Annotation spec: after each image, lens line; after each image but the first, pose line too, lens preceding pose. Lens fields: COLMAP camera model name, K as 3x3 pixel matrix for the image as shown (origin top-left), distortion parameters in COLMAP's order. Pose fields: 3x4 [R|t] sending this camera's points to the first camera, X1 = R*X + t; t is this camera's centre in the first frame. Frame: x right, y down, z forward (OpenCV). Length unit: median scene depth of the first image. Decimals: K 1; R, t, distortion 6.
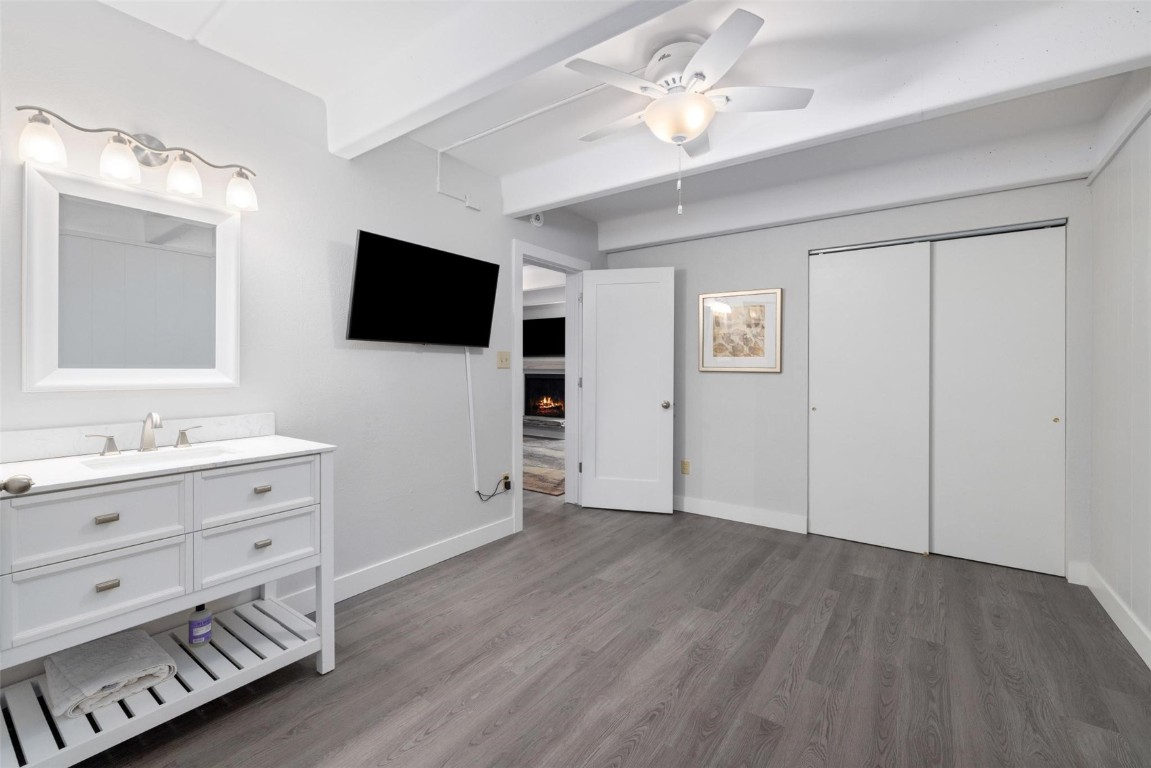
lens RADIAL K [[491.0, 0, 576.7], [0, 491.0, 375.0], [0, 0, 1]] dist [0.006320, -0.001697]
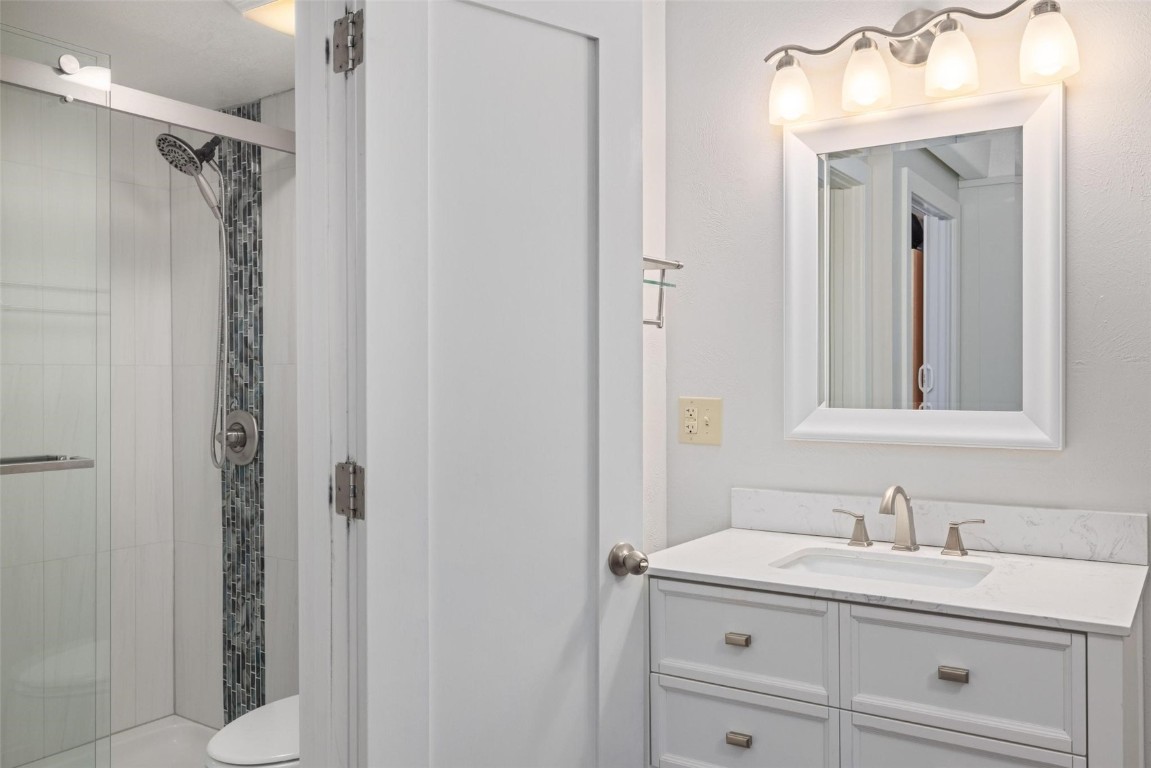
lens RADIAL K [[959.7, 0, 573.9], [0, 959.7, 386.9], [0, 0, 1]] dist [0.037045, 0.003329]
pose [[0.034620, 0.011894, -0.999330, 0.275612], [-0.005331, 0.999917, 0.011717, -0.053749], [0.999386, 0.004922, 0.034680, 0.575461]]
